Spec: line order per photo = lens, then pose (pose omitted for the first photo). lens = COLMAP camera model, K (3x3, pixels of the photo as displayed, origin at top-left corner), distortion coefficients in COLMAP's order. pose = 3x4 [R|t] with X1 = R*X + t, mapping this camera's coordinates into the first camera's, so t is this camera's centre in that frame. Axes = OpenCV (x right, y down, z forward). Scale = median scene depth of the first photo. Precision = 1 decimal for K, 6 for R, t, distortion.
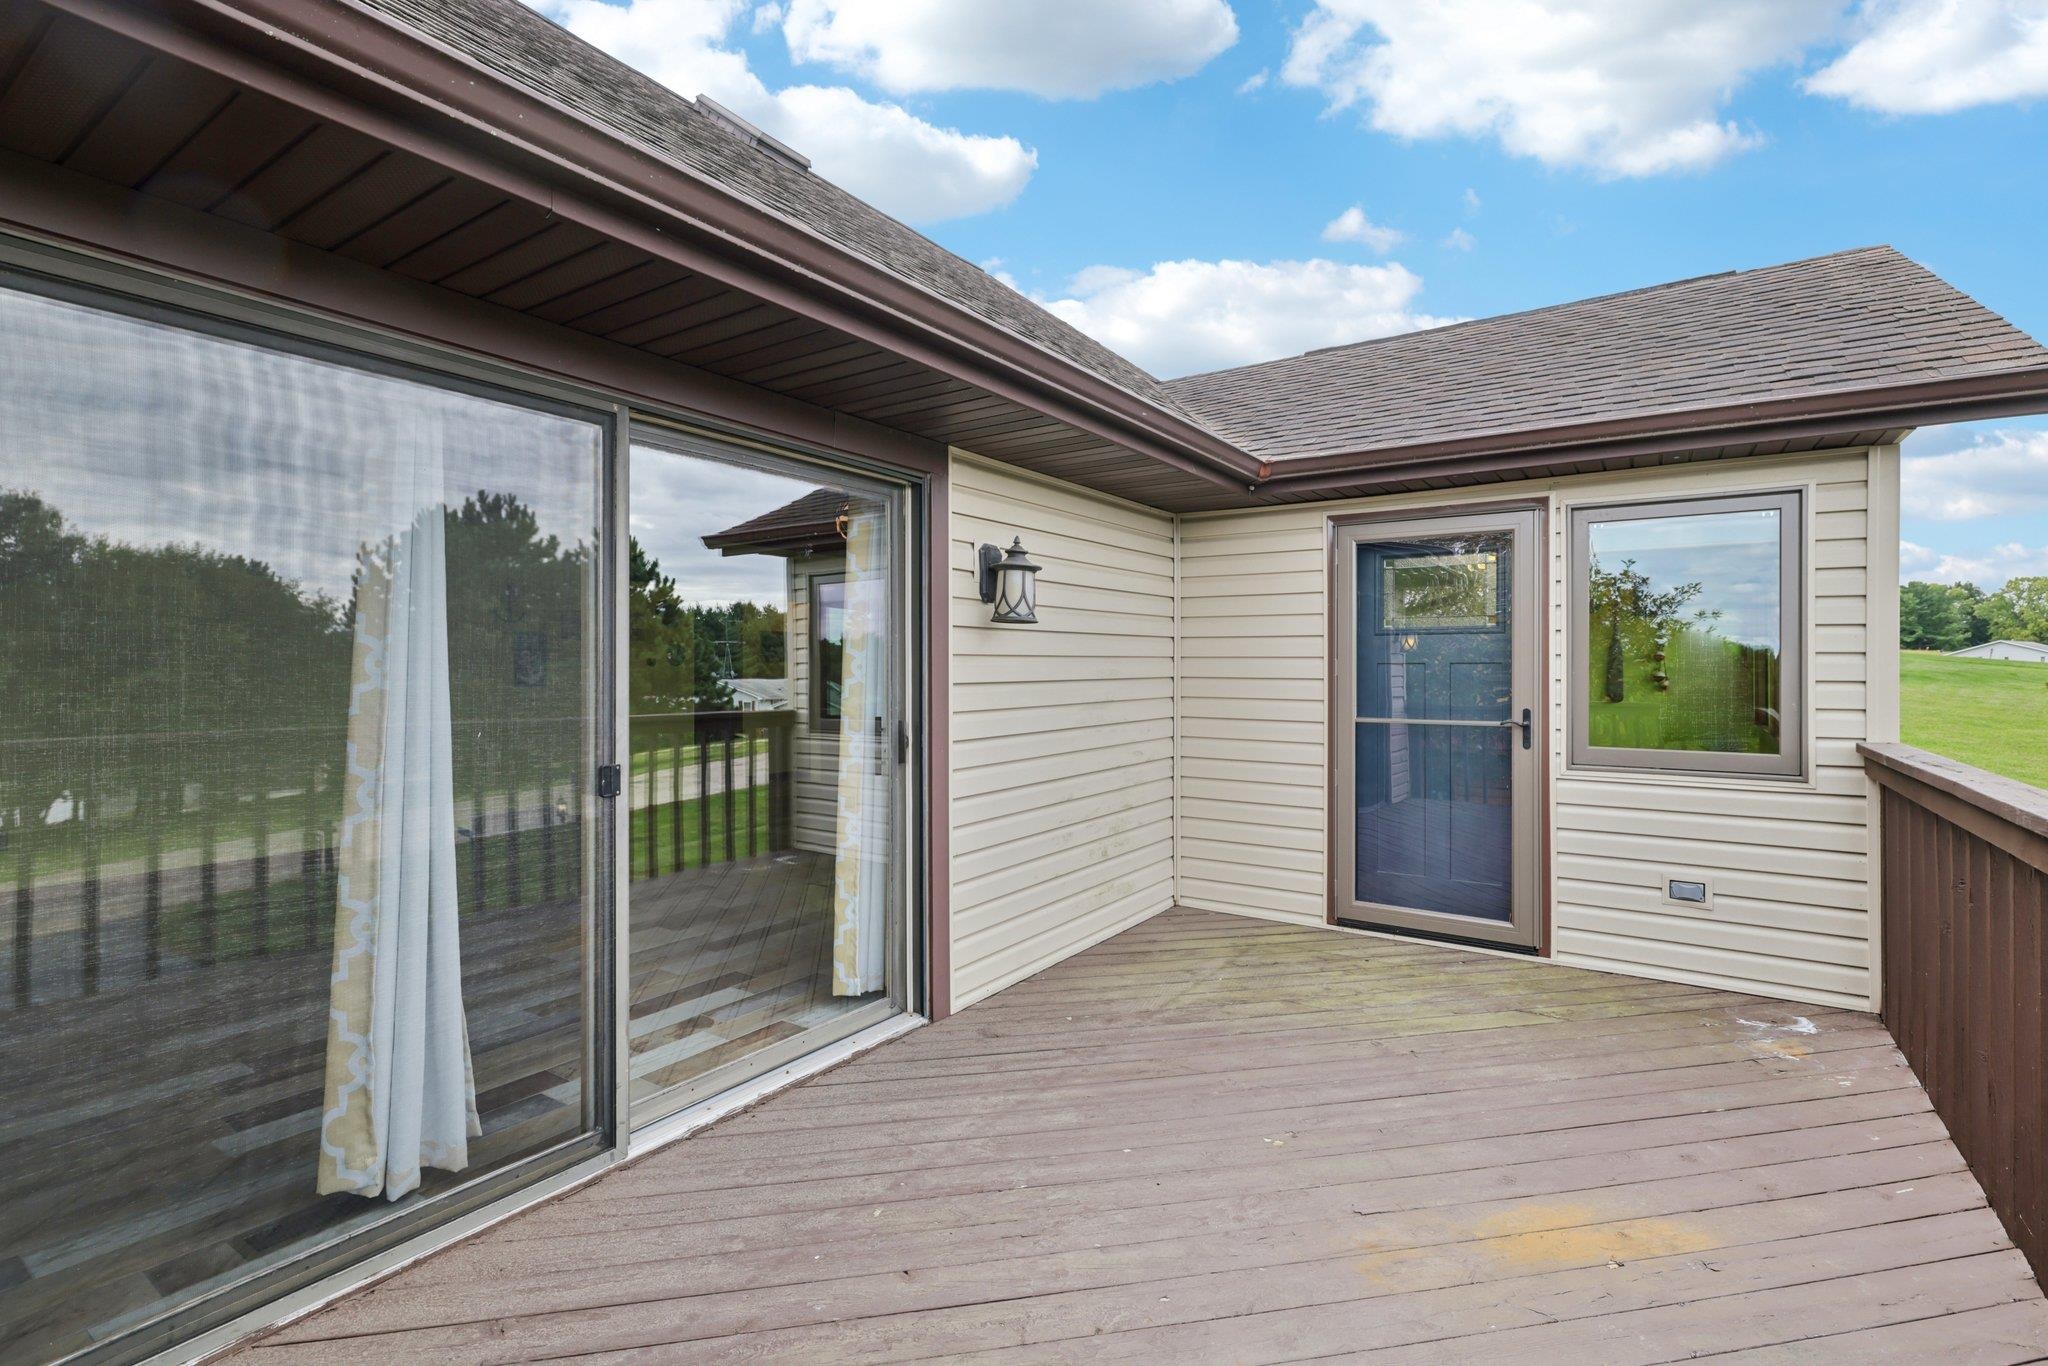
lens RADIAL K [[953.5, 0, 1029.9], [0, 953.5, 674.0], [0, 0, 1]] dist [-0.001032, -0.000551]
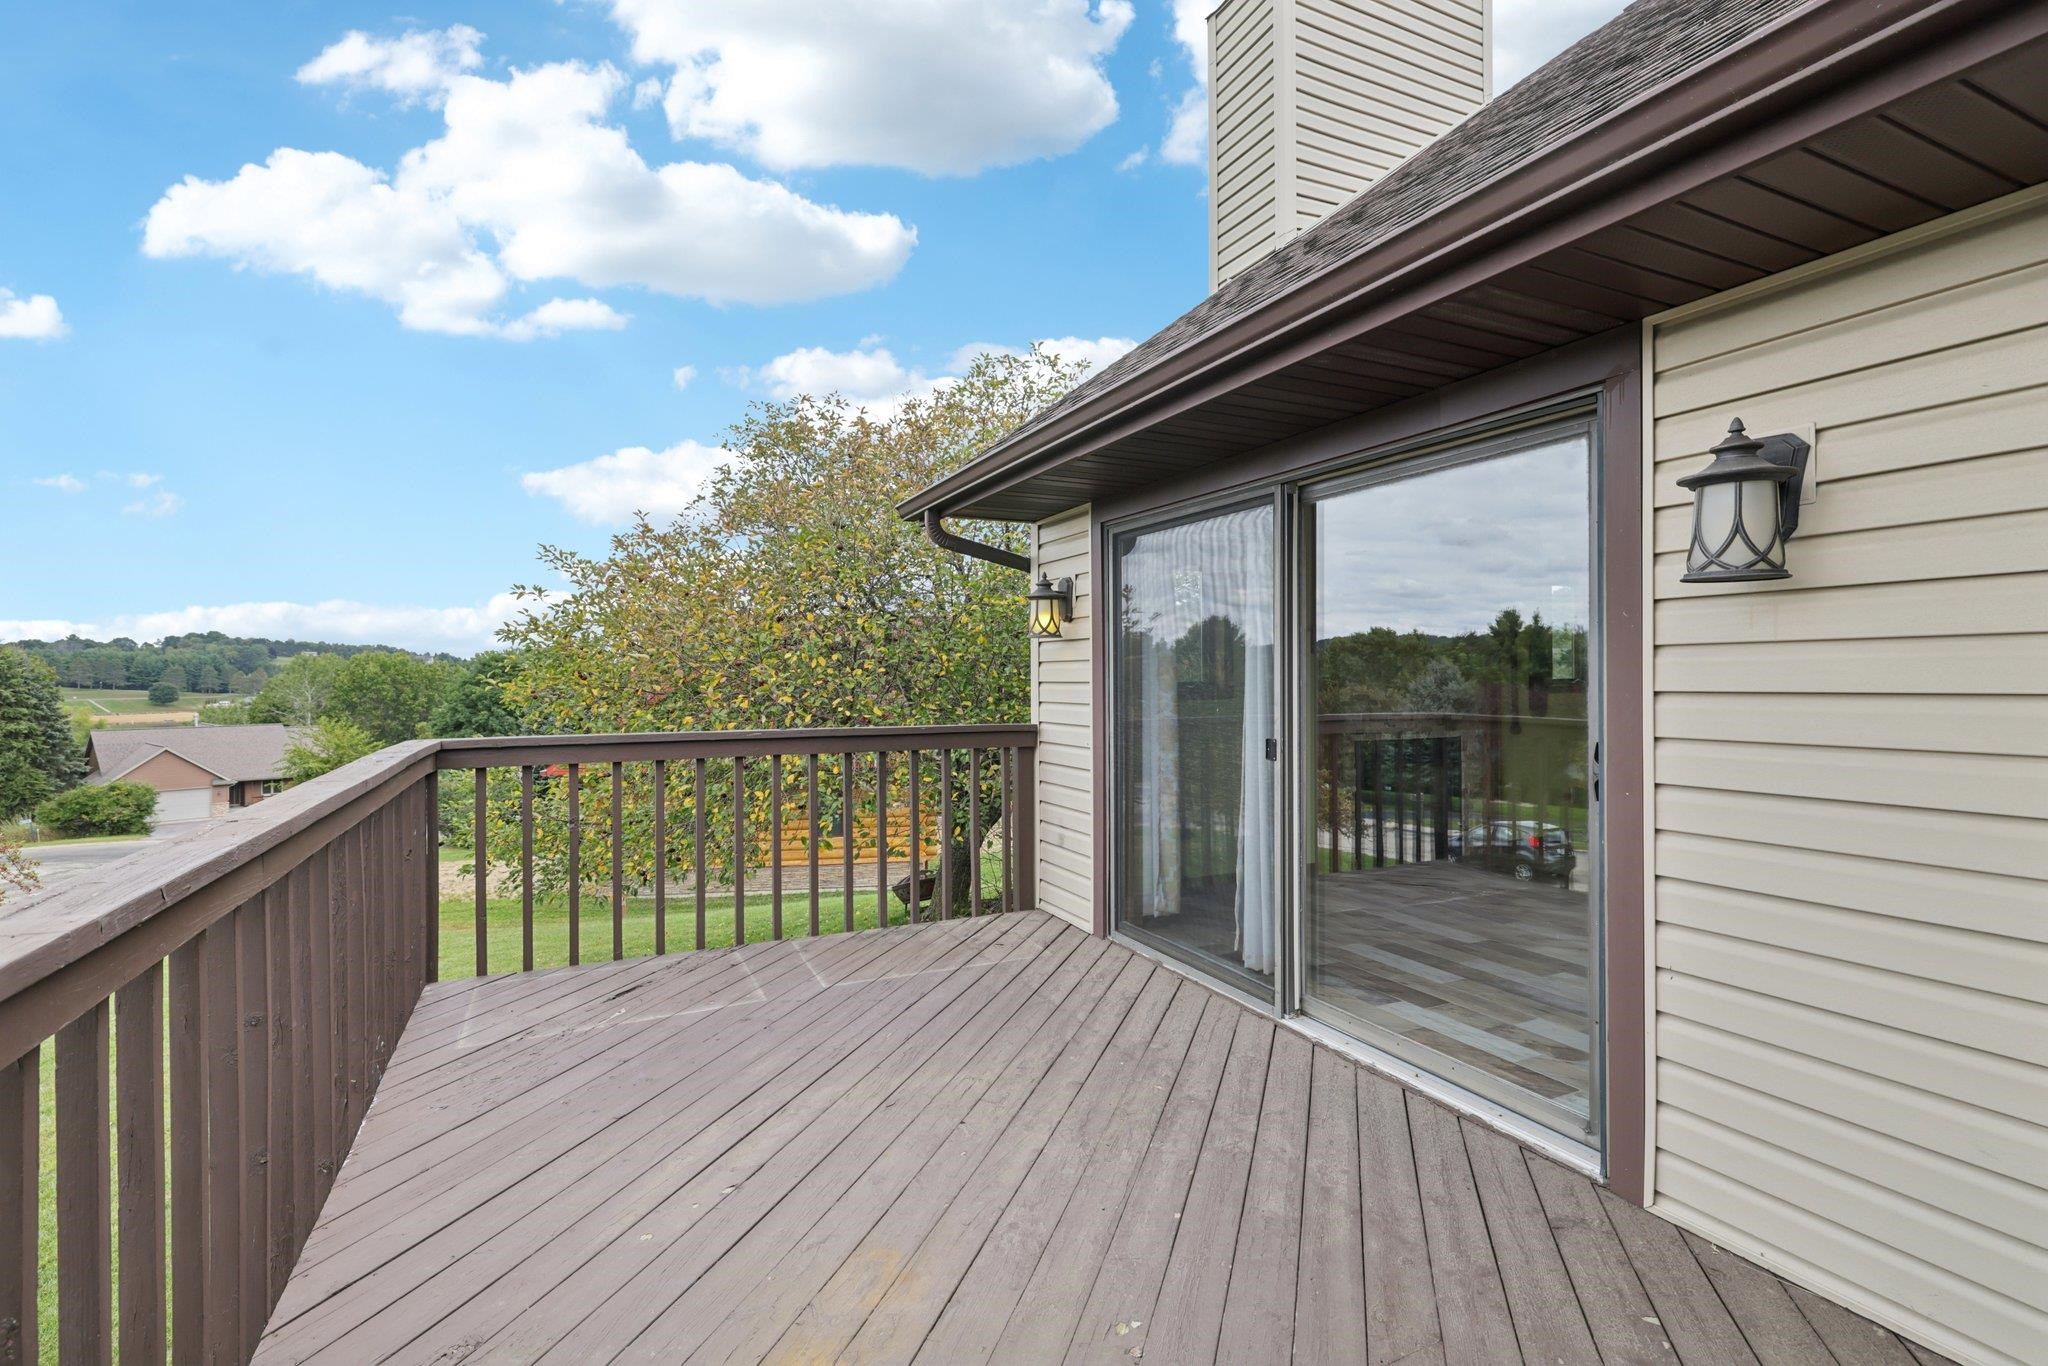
lens RADIAL K [[953.5, 0, 1029.9], [0, 953.5, 674.0], [0, 0, 1]] dist [-0.001032, -0.000551]
pose [[-0.505168, -0.004154, -0.863011, 0.812674], [-0.006841, 0.999976, -0.000809, 0.003484], [0.862994, 0.005495, -0.505184, 1.158742]]
